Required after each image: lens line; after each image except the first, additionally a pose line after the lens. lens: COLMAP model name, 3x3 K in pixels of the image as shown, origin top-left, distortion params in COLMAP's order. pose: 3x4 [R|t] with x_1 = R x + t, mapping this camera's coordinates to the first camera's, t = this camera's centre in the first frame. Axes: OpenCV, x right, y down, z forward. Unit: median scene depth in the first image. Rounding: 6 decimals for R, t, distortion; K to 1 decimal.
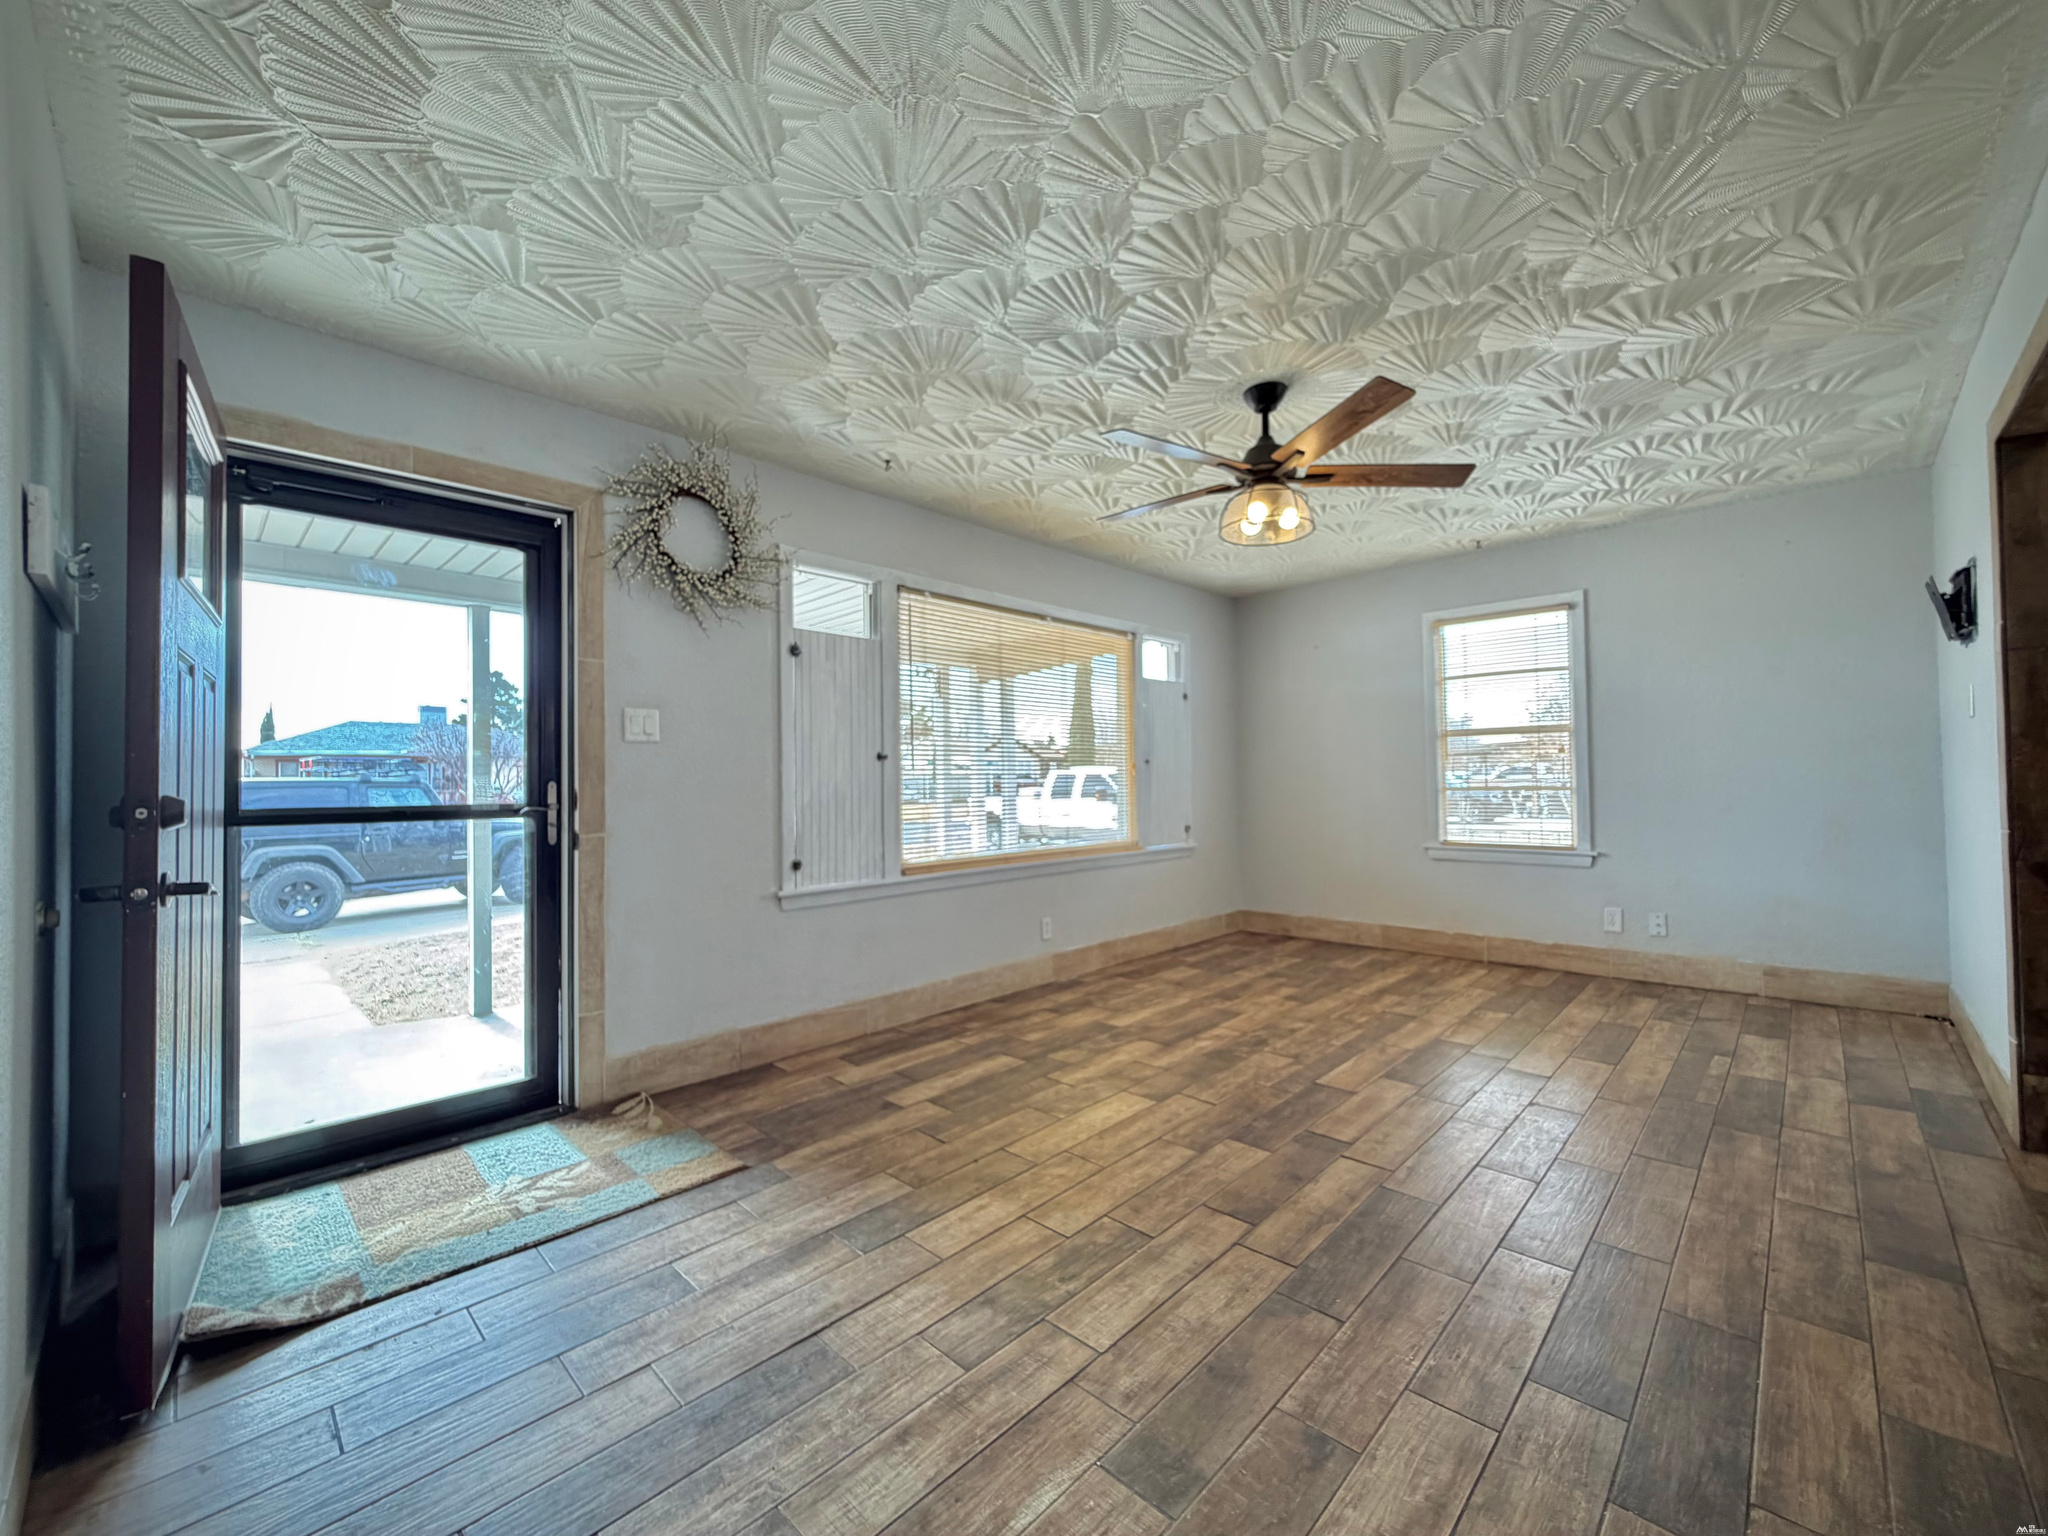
lens RADIAL K [[814.6, 0, 1022.5], [0, 814.6, 772.0], [0, 0, 1]] dist [-0.001245, 0.000396]
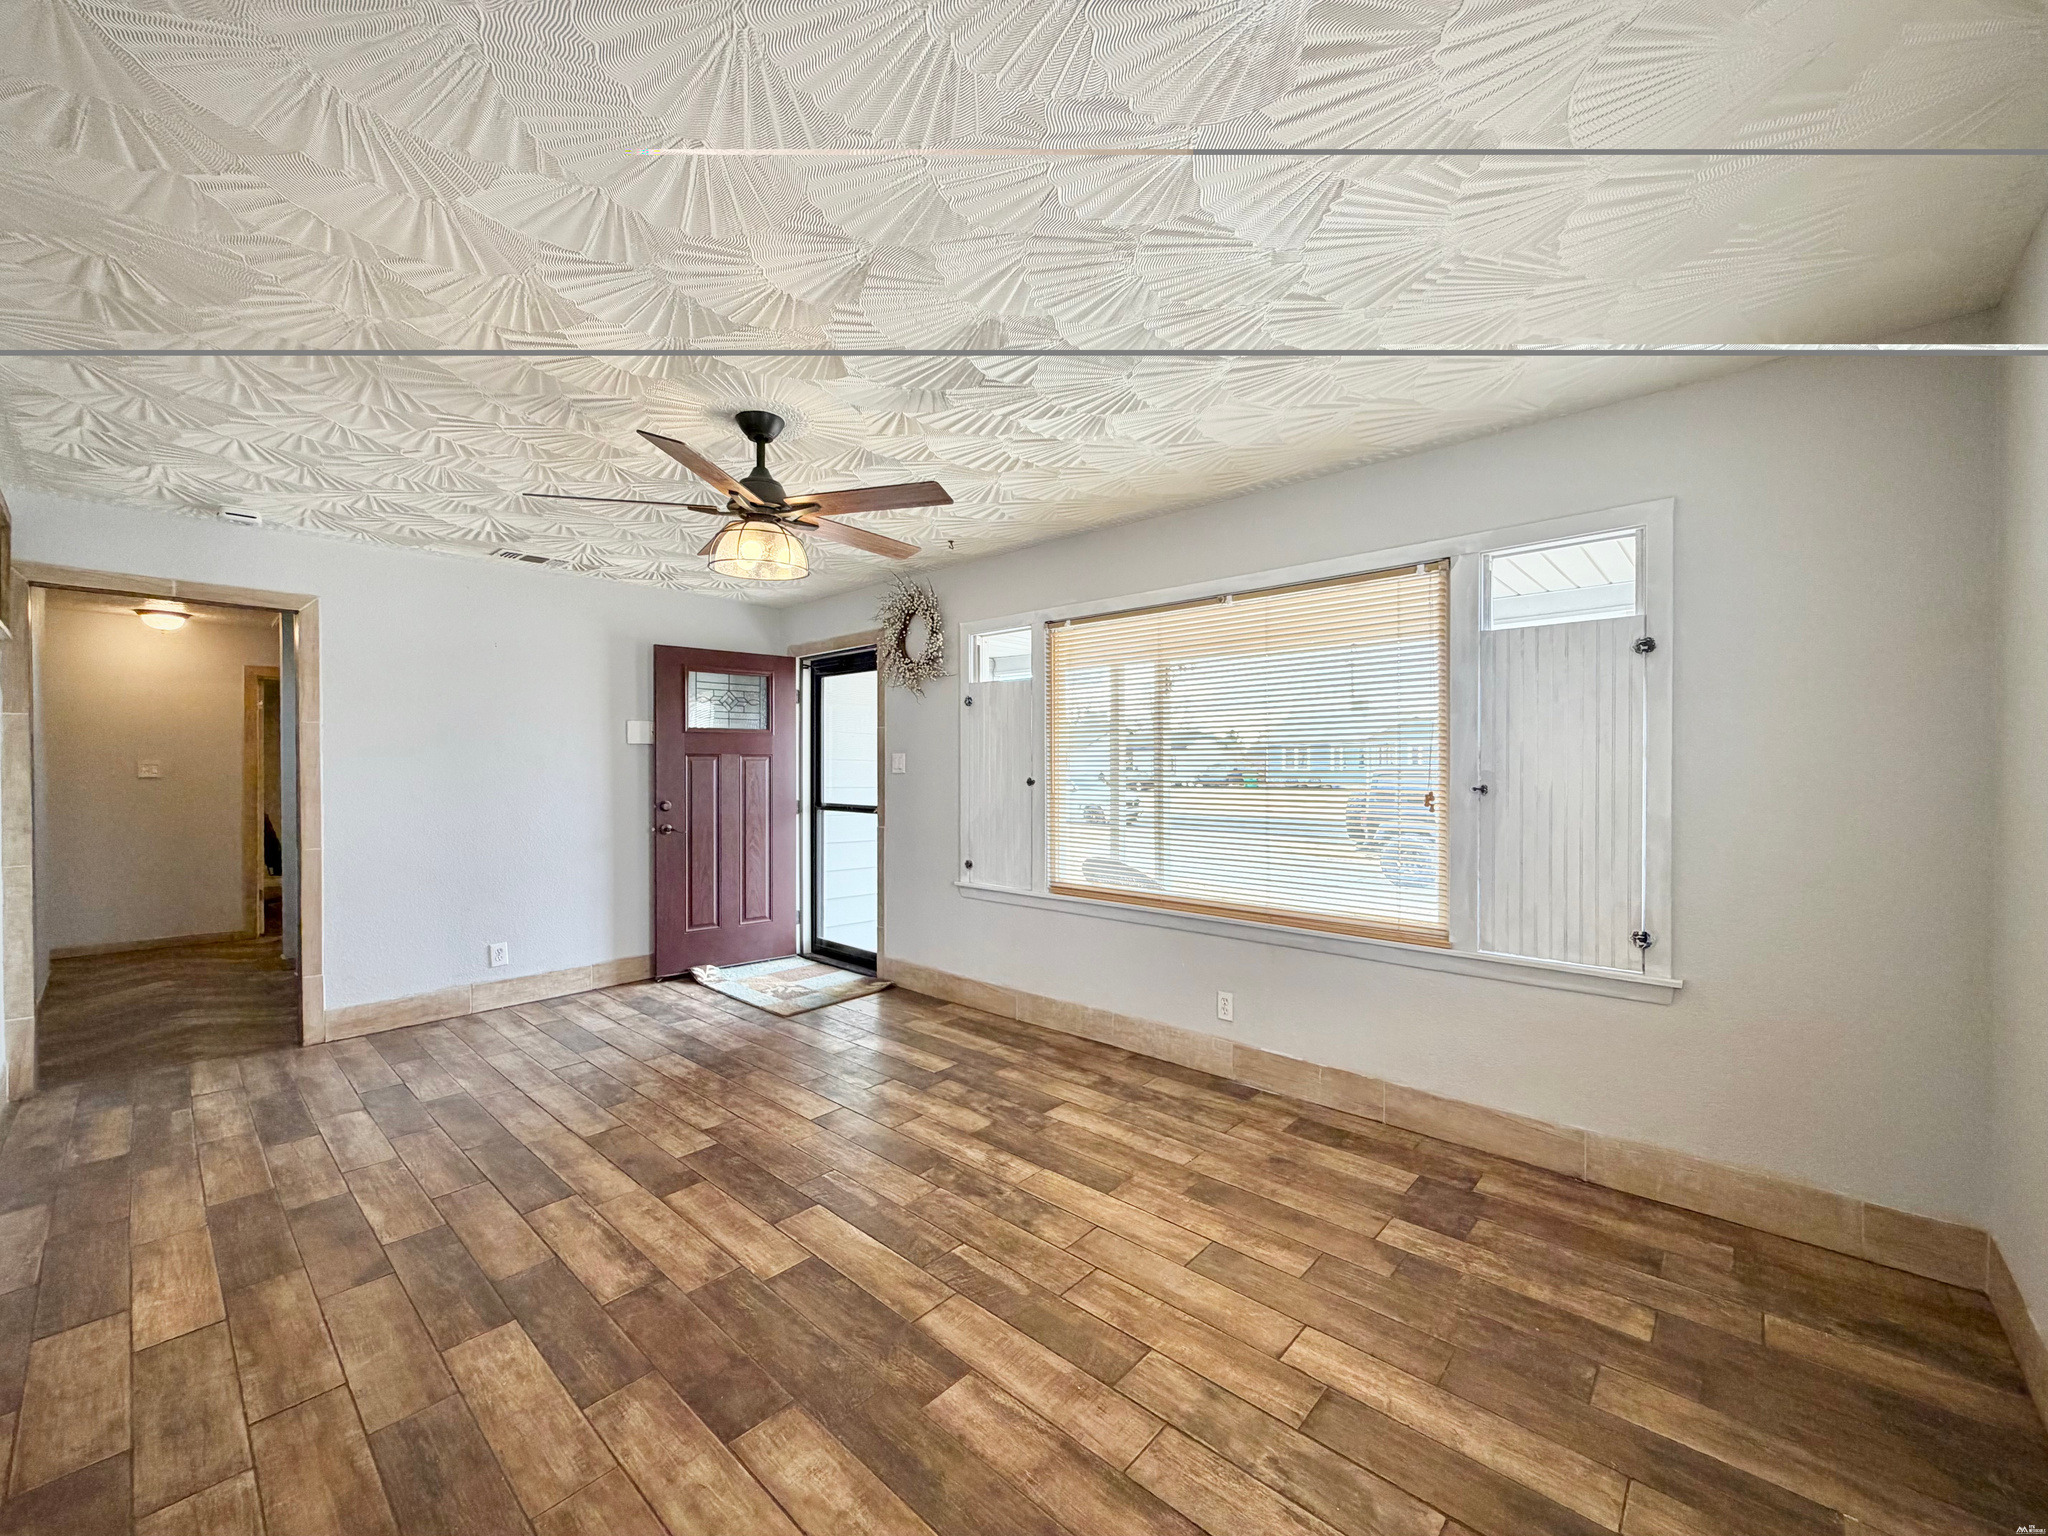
lens RADIAL K [[814.6, 0, 1024.4], [0, 814.6, 768.1], [0, 0, 1]] dist [-0.001245, 0.000396]
pose [[0.034164, 0.016767, -0.999276, 1.044796], [0.015118, 0.999736, 0.017291, -0.062815], [0.999302, -0.015698, 0.033902, 1.050626]]
